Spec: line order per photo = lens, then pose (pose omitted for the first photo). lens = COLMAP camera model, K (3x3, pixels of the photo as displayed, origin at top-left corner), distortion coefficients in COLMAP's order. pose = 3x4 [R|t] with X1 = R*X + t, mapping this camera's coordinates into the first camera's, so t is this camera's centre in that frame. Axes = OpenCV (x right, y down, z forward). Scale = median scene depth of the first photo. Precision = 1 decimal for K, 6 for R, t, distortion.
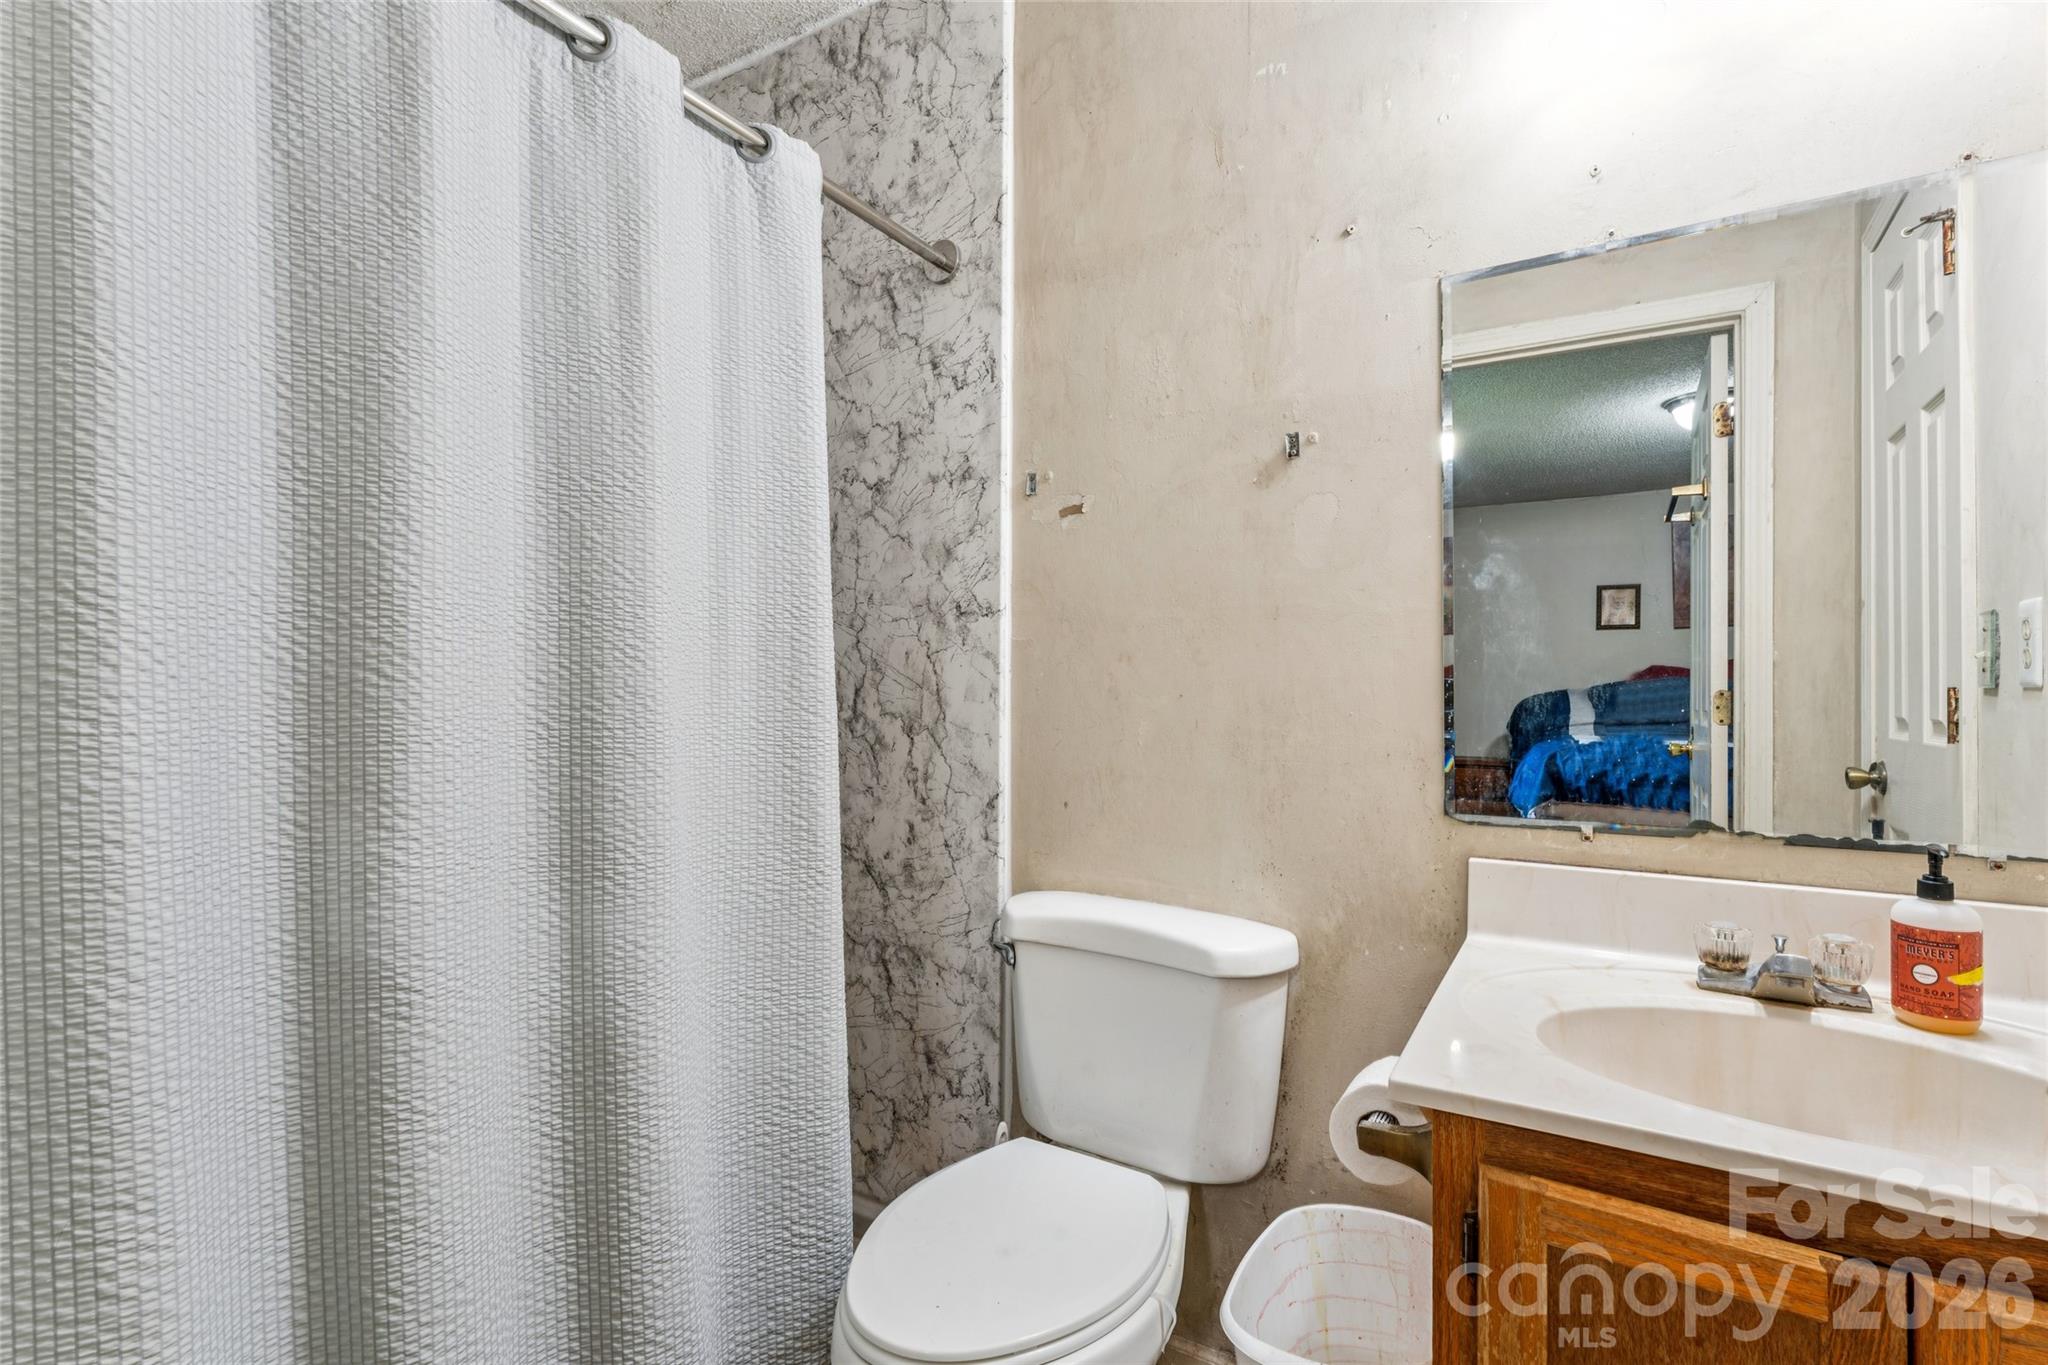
lens RADIAL K [[948.8, 0, 1018.1], [0, 948.8, 680.2], [0, 0, 1]] dist [-0.002568, -0.000261]
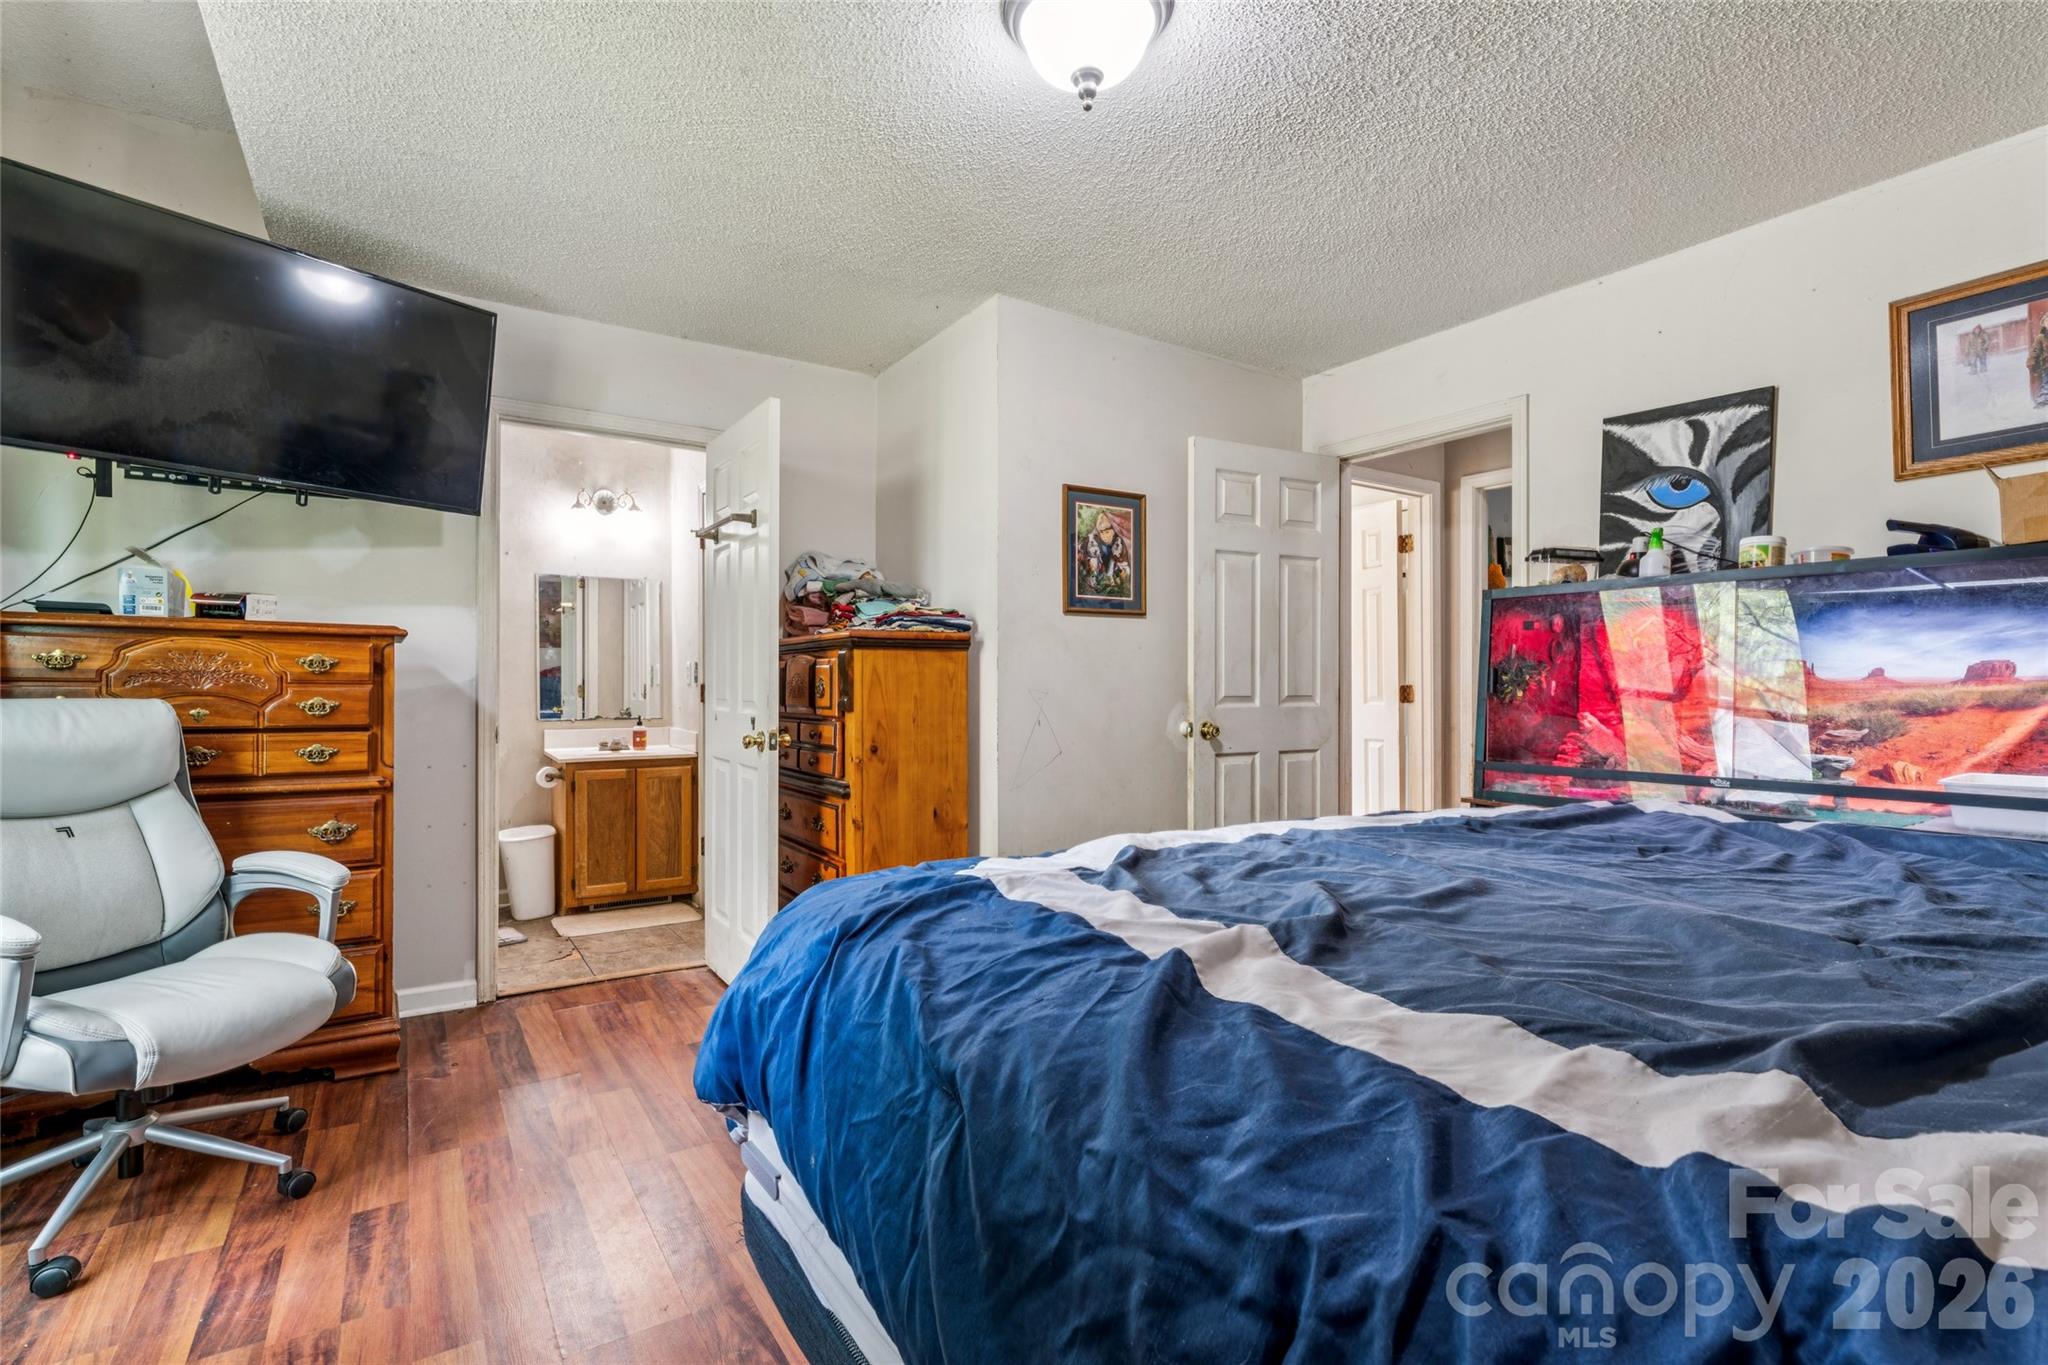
lens RADIAL K [[948.8, 0, 1021.3], [0, 948.8, 680.6], [0, 0, 1]] dist [-0.002568, -0.000261]
pose [[0.424590, 0.000558, 0.905386, -2.774316], [-0.003846, 0.999992, 0.001187, -0.026164], [-0.905378, -0.003987, 0.424588, -3.020173]]
